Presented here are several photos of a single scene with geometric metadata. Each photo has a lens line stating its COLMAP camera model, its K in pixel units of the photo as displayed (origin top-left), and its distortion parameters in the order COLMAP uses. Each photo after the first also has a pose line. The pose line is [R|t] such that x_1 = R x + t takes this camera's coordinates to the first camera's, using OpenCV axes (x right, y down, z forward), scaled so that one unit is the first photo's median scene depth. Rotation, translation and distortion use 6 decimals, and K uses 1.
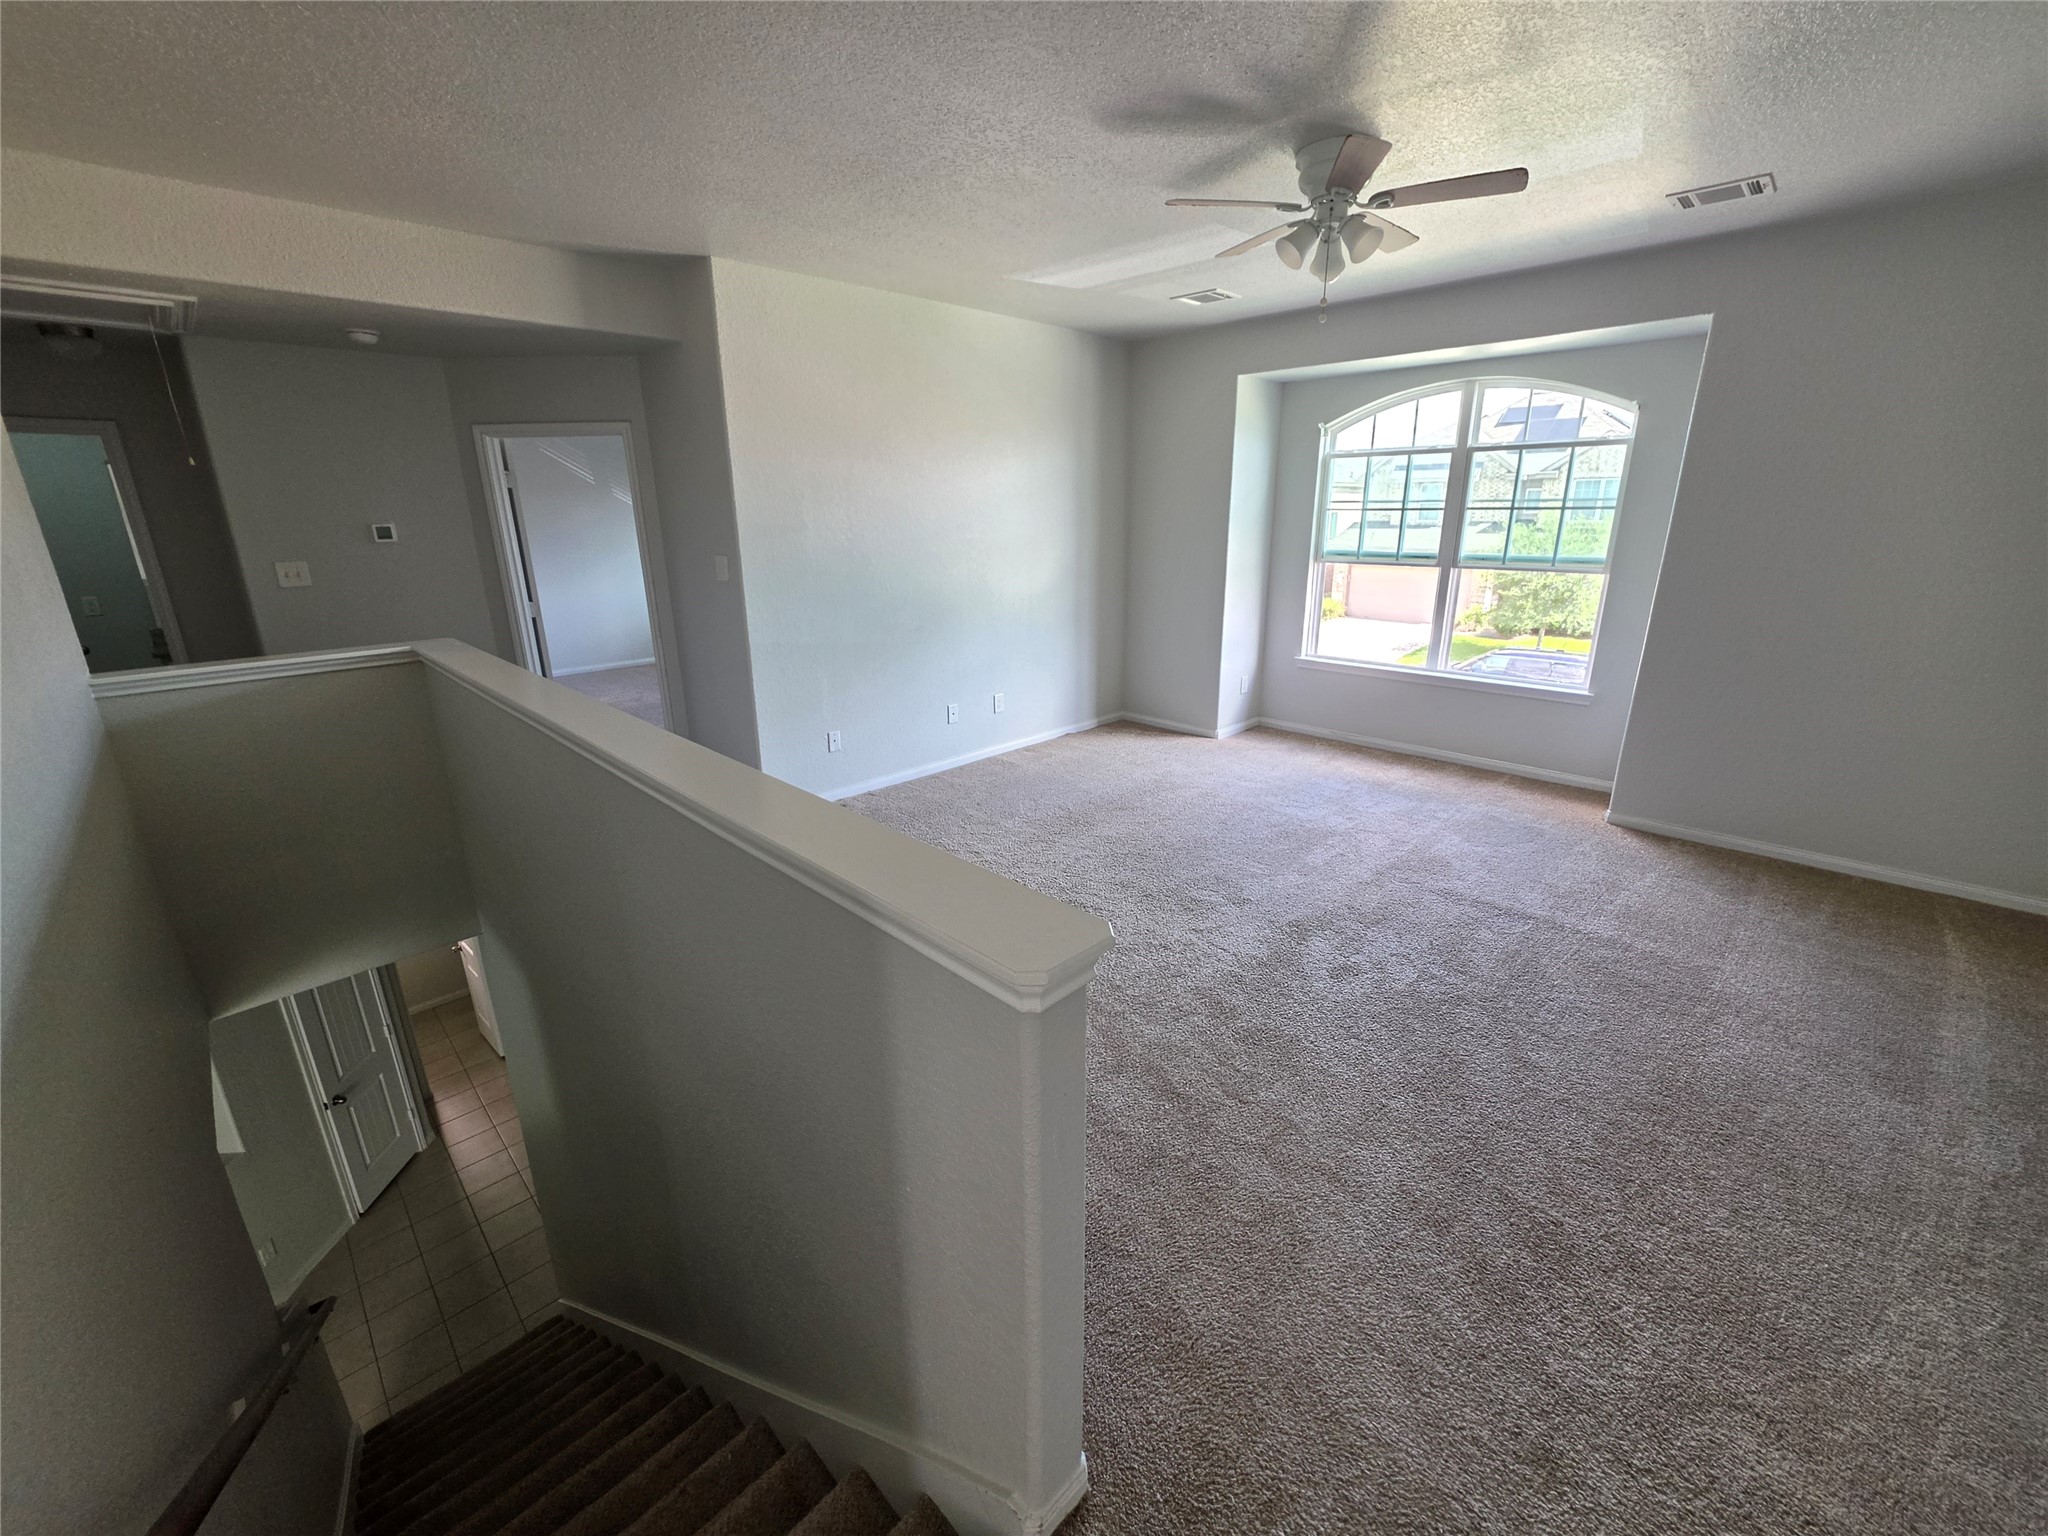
lens RADIAL K [[825.3, 0, 1019.6], [0, 825.3, 766.9], [0, 0, 1]] dist [-0.007058, 0.001974]
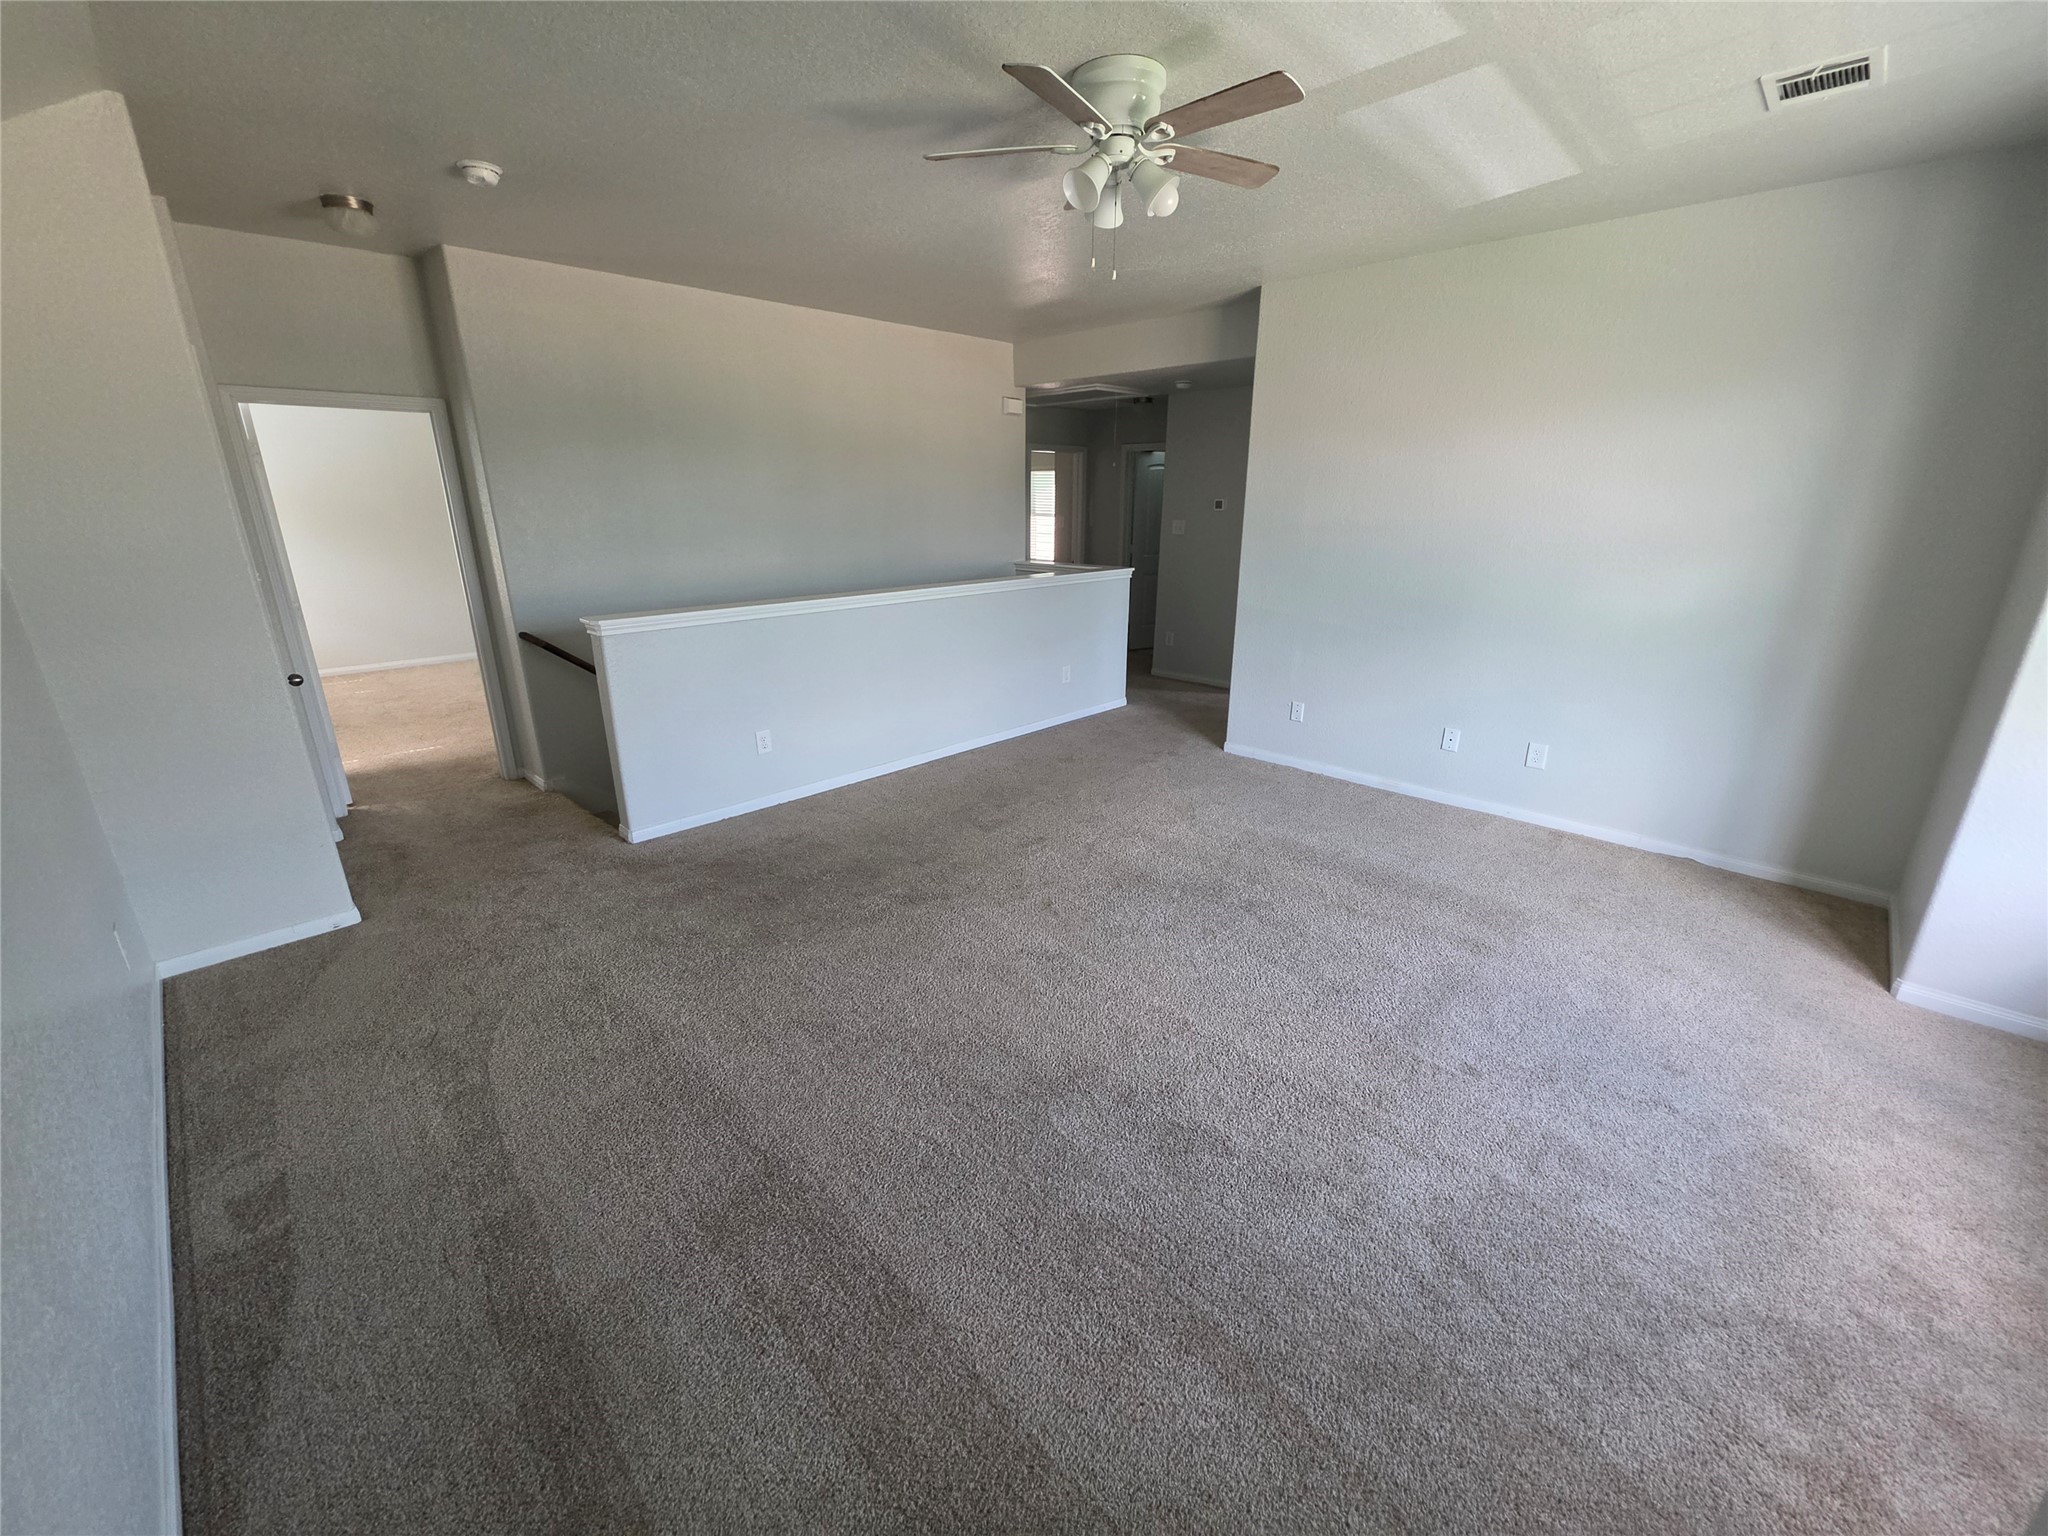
lens RADIAL K [[825.3, 0, 1016.5], [0, 825.3, 764.6], [0, 0, 1]] dist [-0.007058, 0.001974]
pose [[0.006407, 0.320479, -0.947234, 0.752726], [-0.301735, 0.903721, 0.303717, -0.171402], [0.953370, 0.283868, 0.102490, 0.530392]]
